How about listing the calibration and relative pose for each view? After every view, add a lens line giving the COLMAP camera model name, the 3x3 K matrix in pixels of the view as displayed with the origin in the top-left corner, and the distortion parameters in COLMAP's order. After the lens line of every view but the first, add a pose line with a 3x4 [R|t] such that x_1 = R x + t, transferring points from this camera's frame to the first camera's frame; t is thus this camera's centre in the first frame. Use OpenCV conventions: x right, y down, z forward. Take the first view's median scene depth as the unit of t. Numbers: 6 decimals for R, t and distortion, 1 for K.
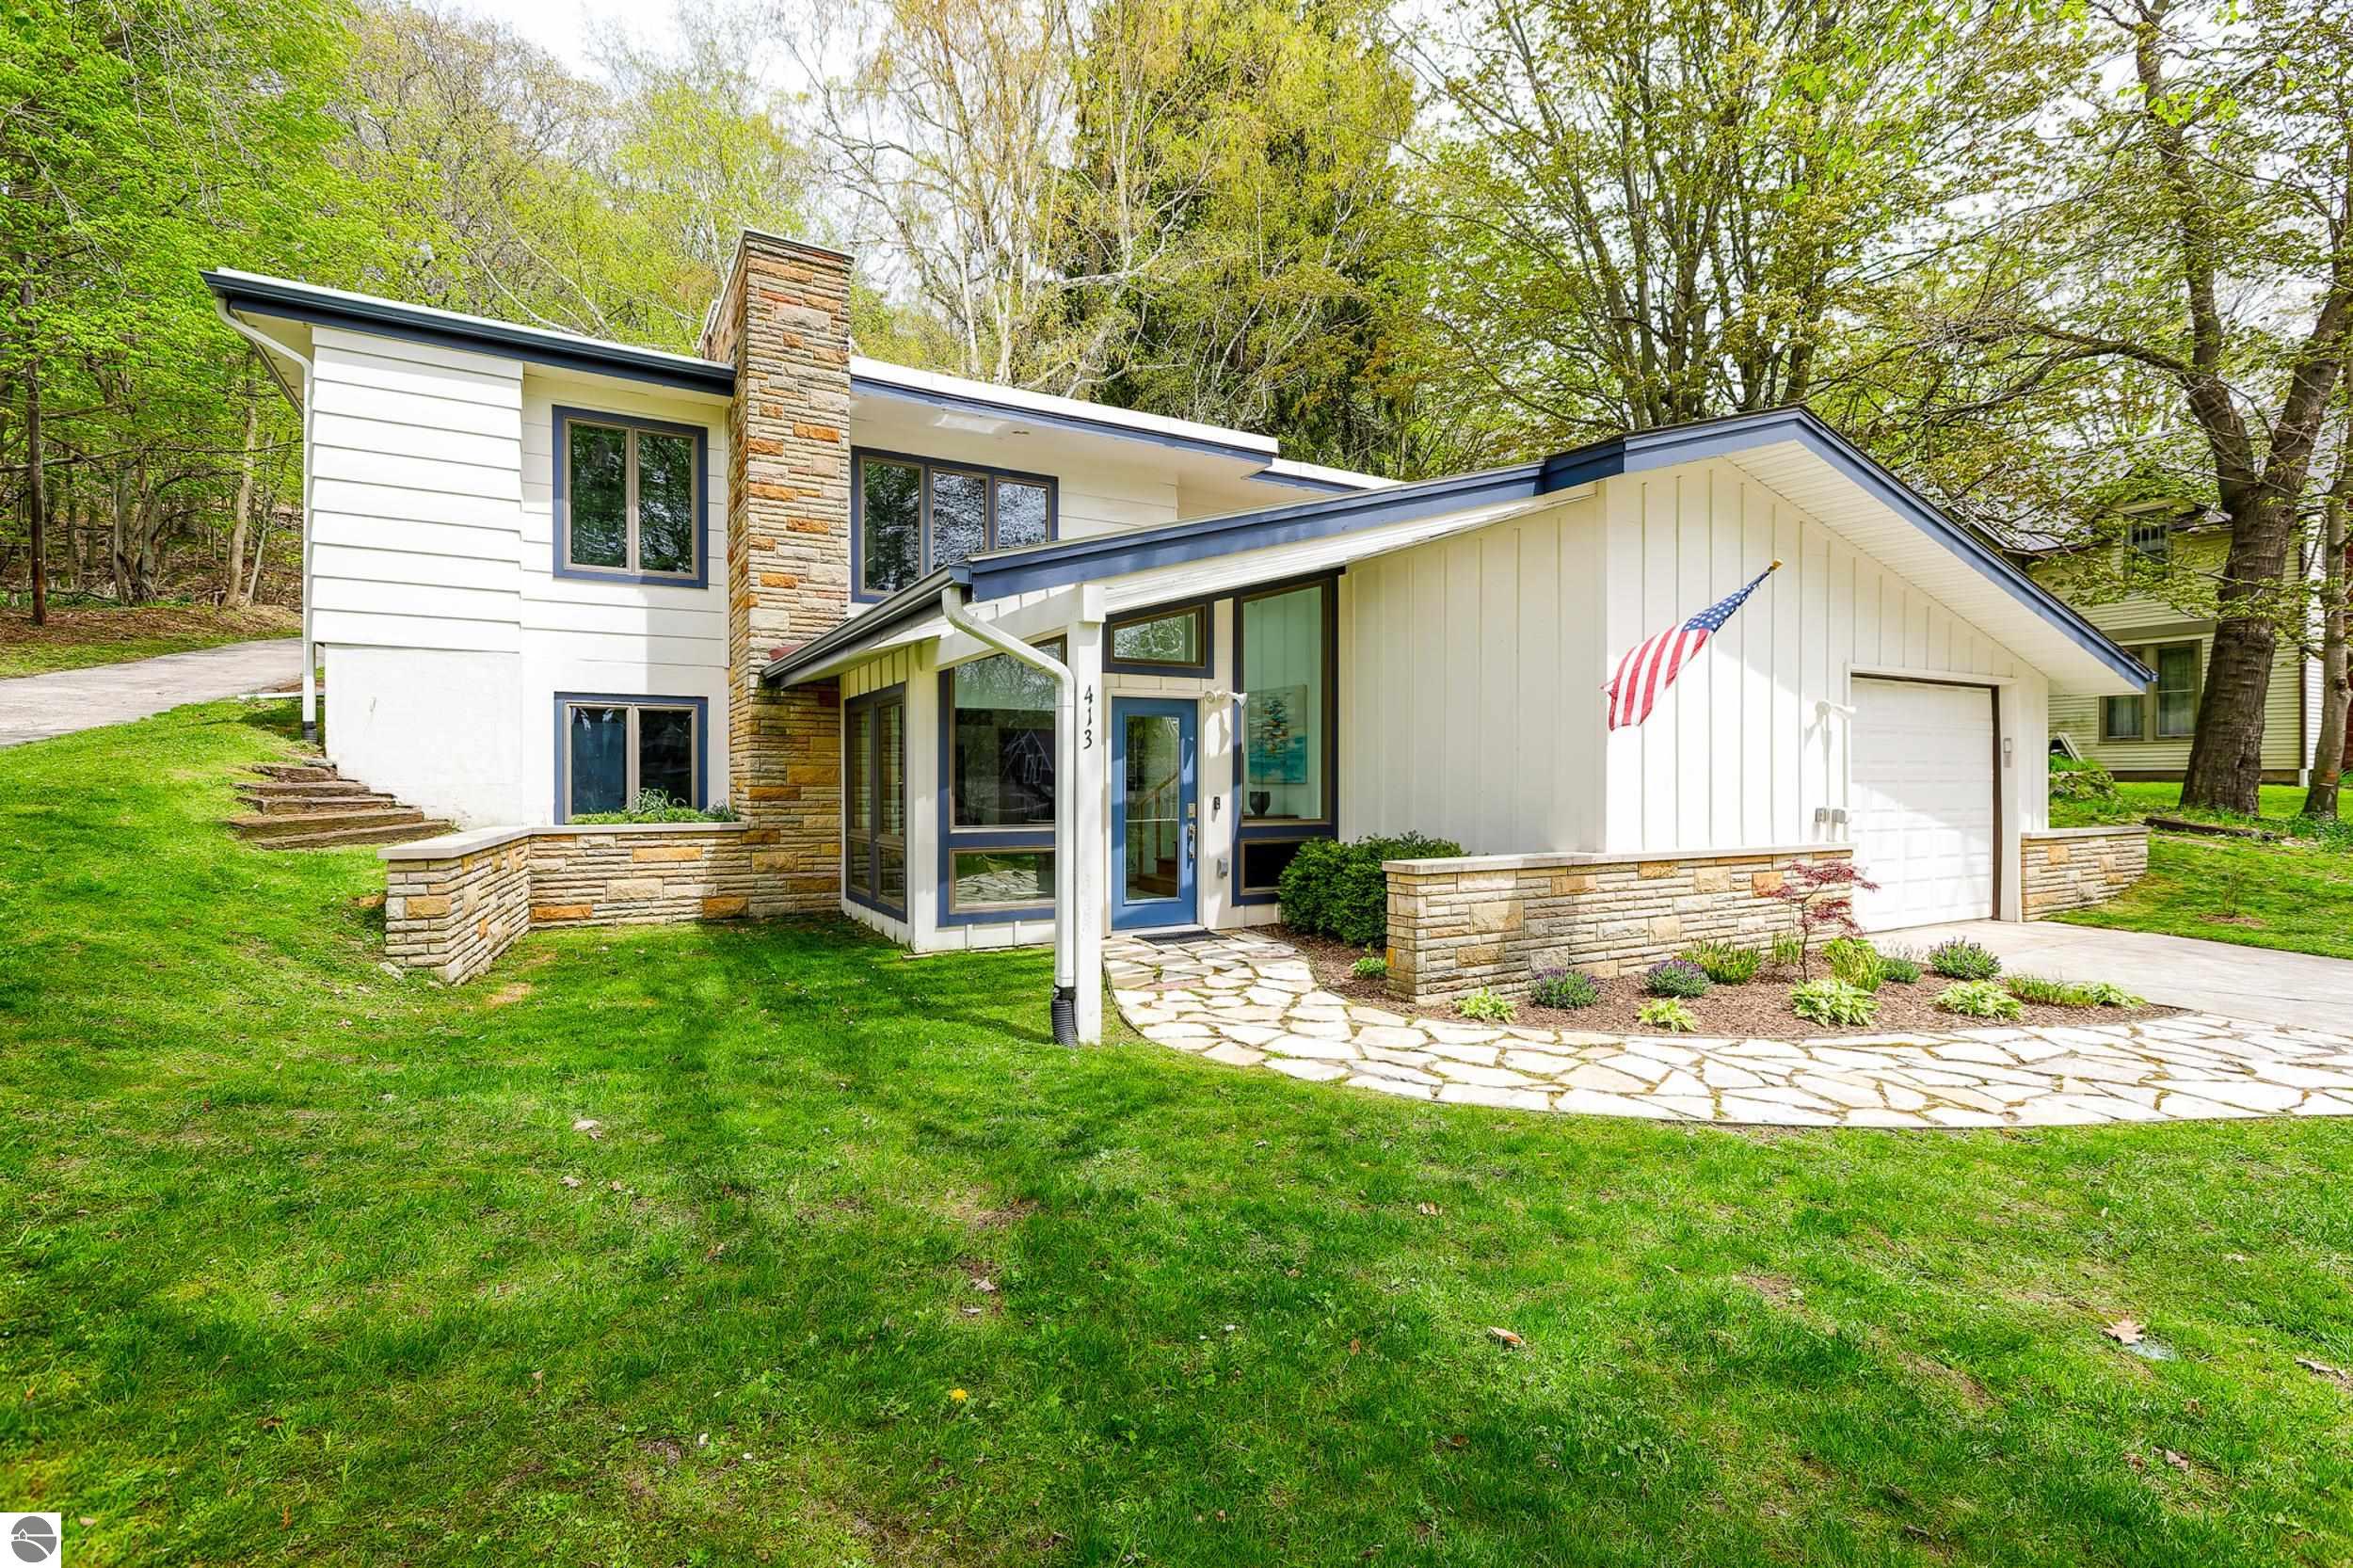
lens RADIAL K [[1060.9, 0, 1176.5], [0, 1060.9, 784.0], [0, 0, 1]] dist [-0.000376, 0.000055]
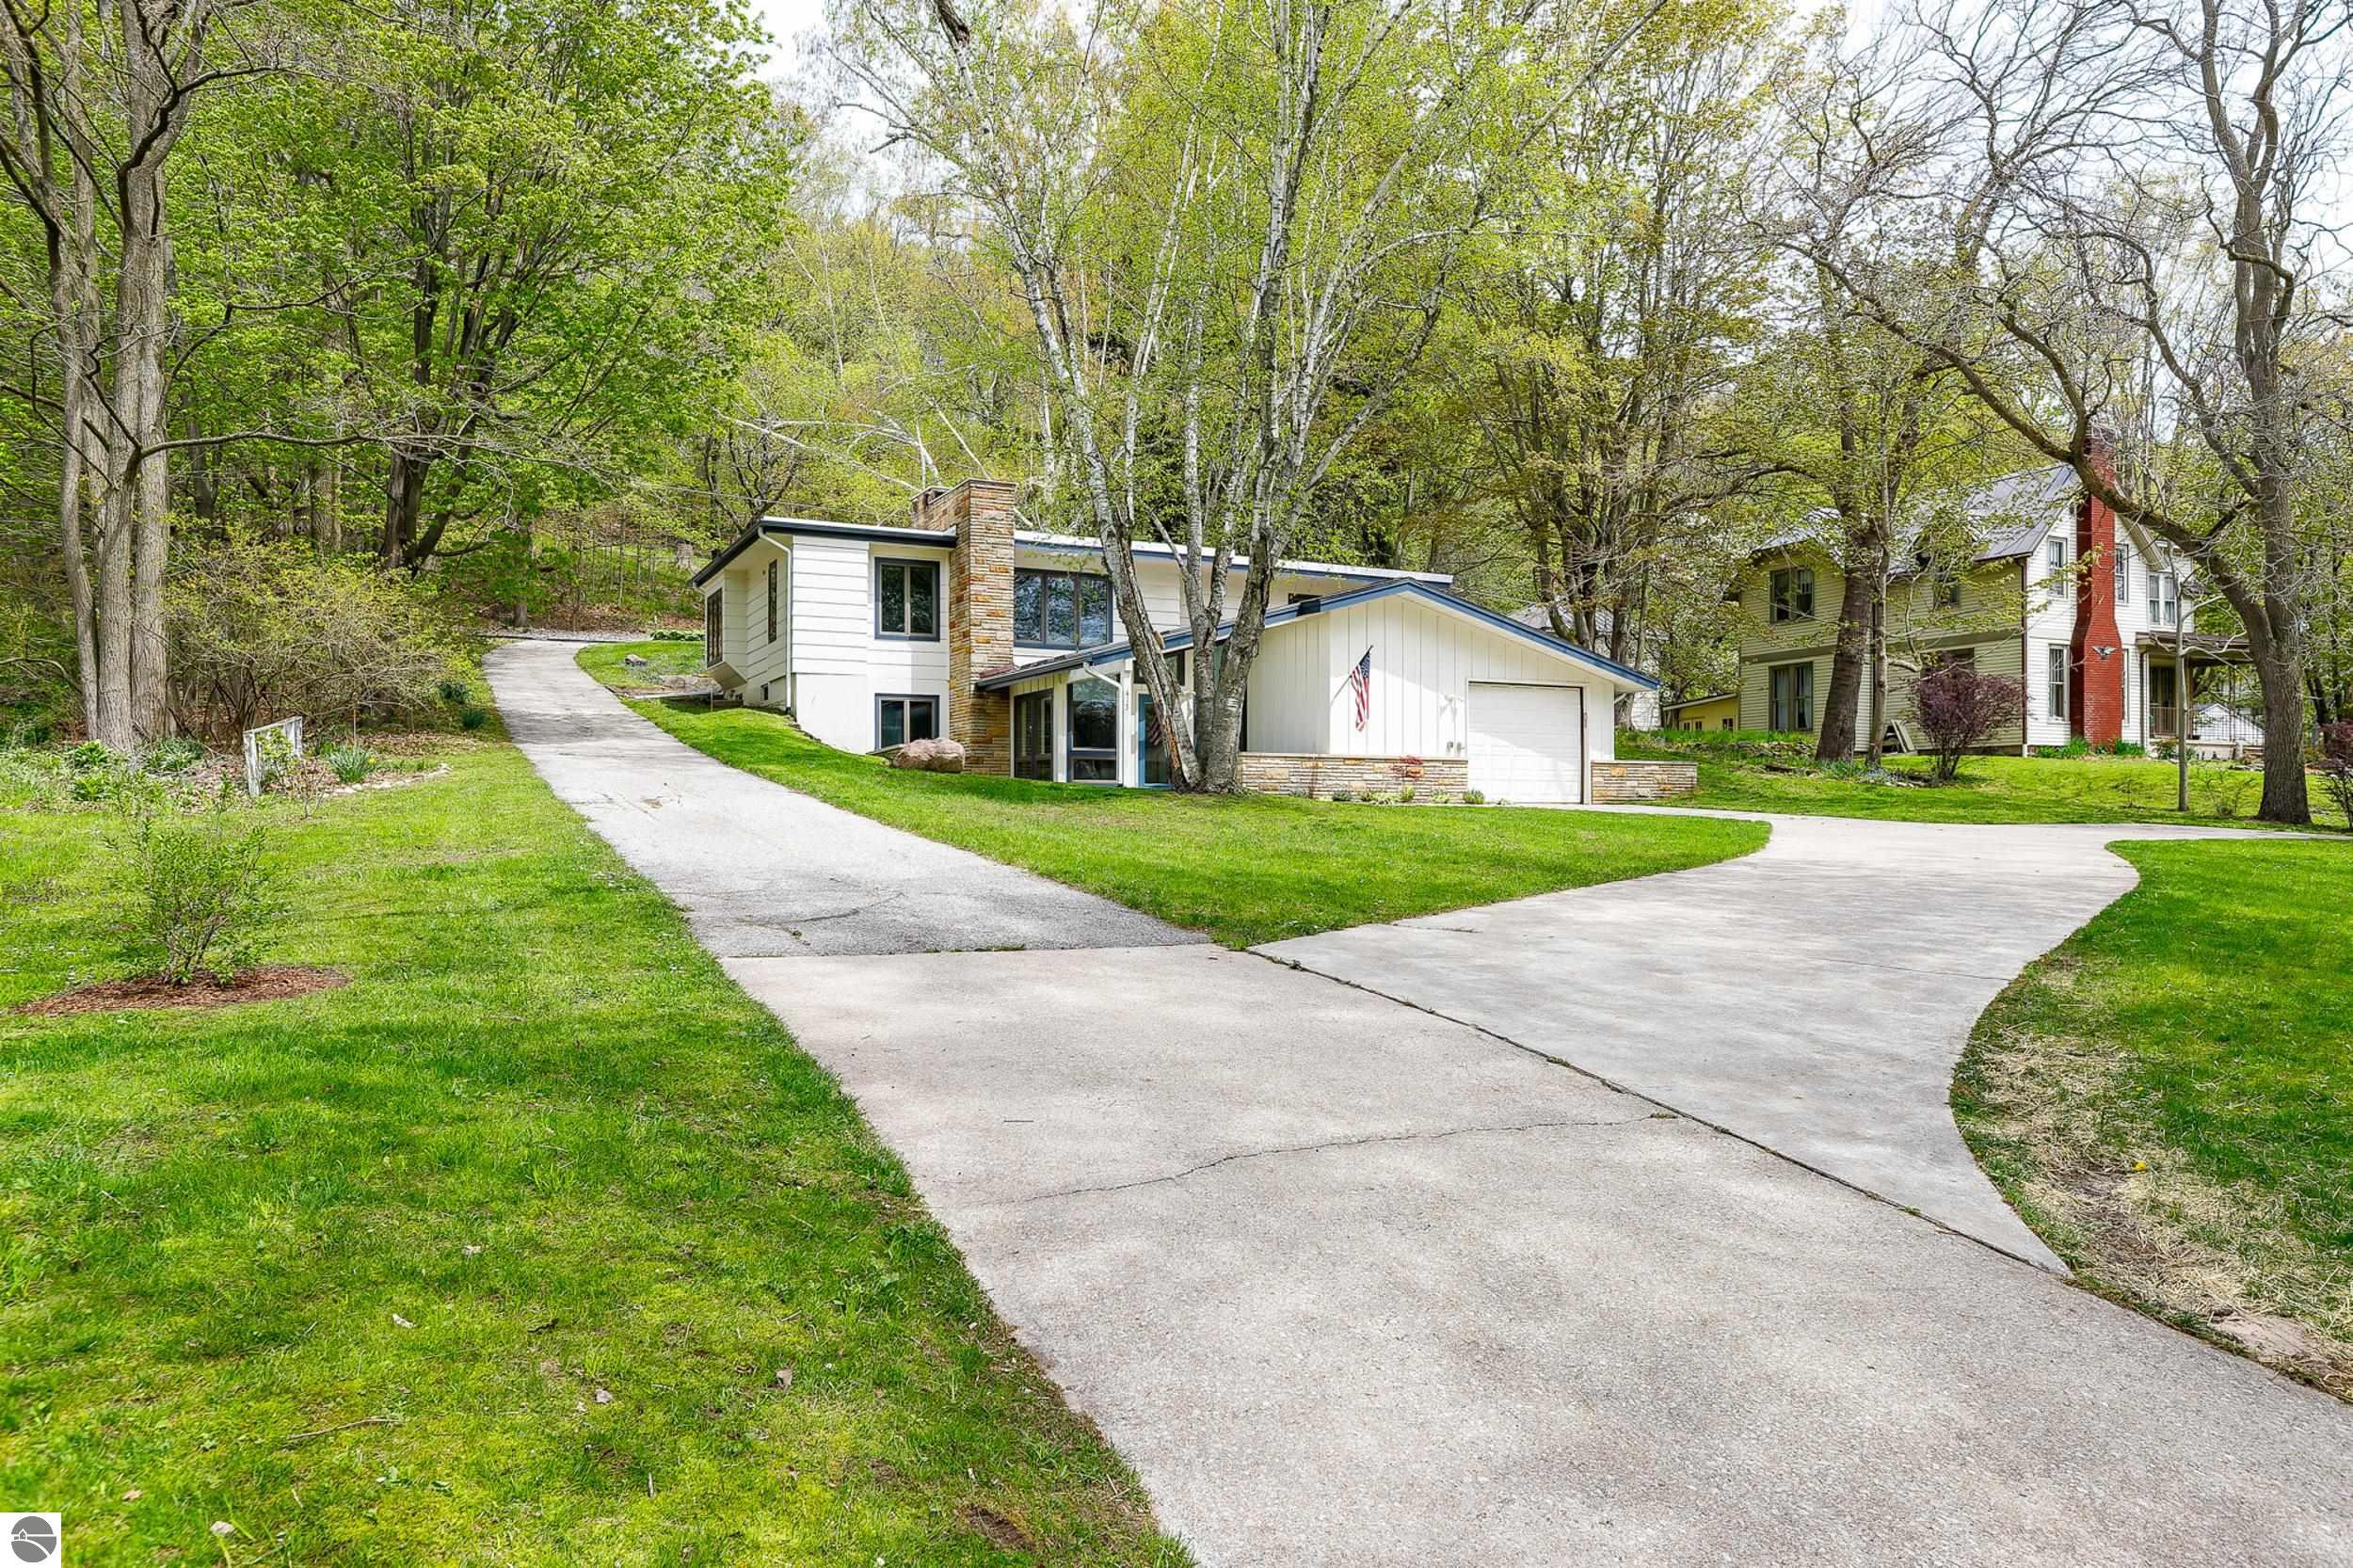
lens RADIAL K [[1429.1, 0, 1176.5], [0, 1429.1, 784.0], [0, 0, 1]] dist [0.000437, -0.000003]
pose [[0.998510, -0.000881, -0.054553, 0.163432], [-0.000327, 0.999755, -0.022134, 0.155593], [0.054559, 0.022119, 0.998266, -1.792925]]
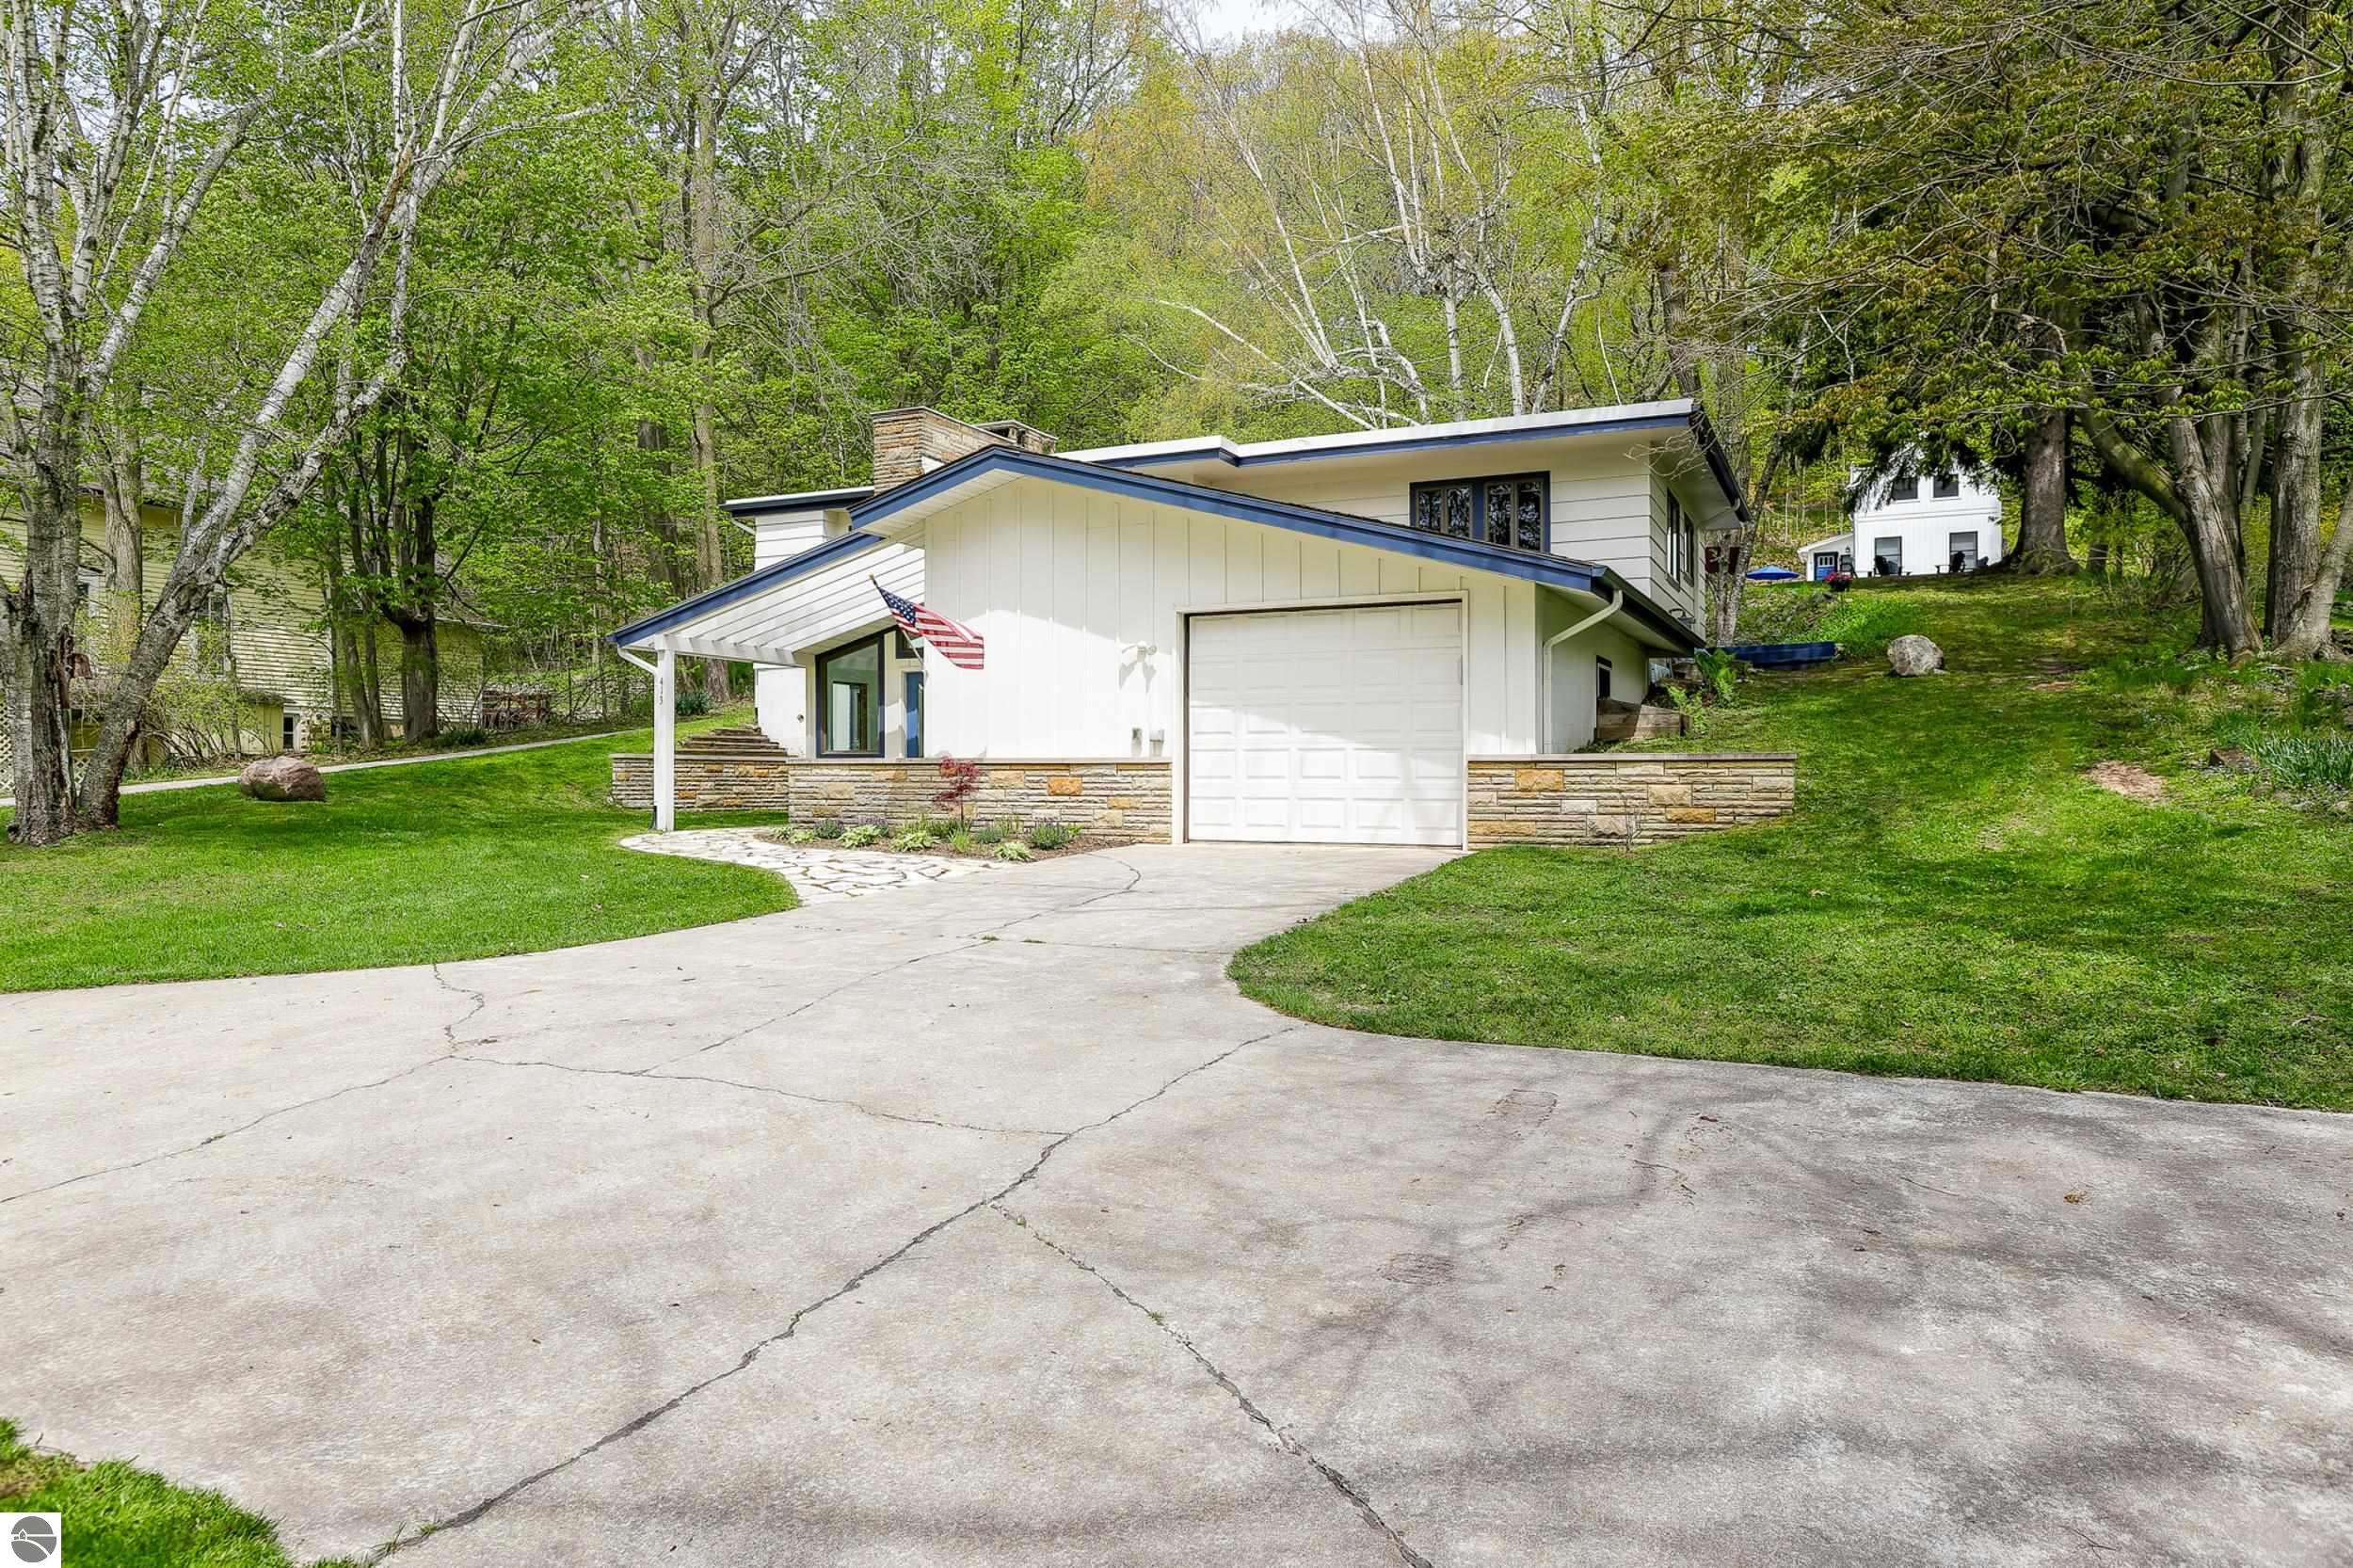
lens RADIAL K [[1429.1, 0, 1176.5], [0, 1429.1, 784.0], [0, 0, 1]] dist [0.000437, -0.000003]
pose [[0.562794, 0.006434, -0.826572, 1.726241], [0.002134, 0.999955, 0.009236, 0.061642], [0.826594, -0.006961, 0.562755, 0.086169]]
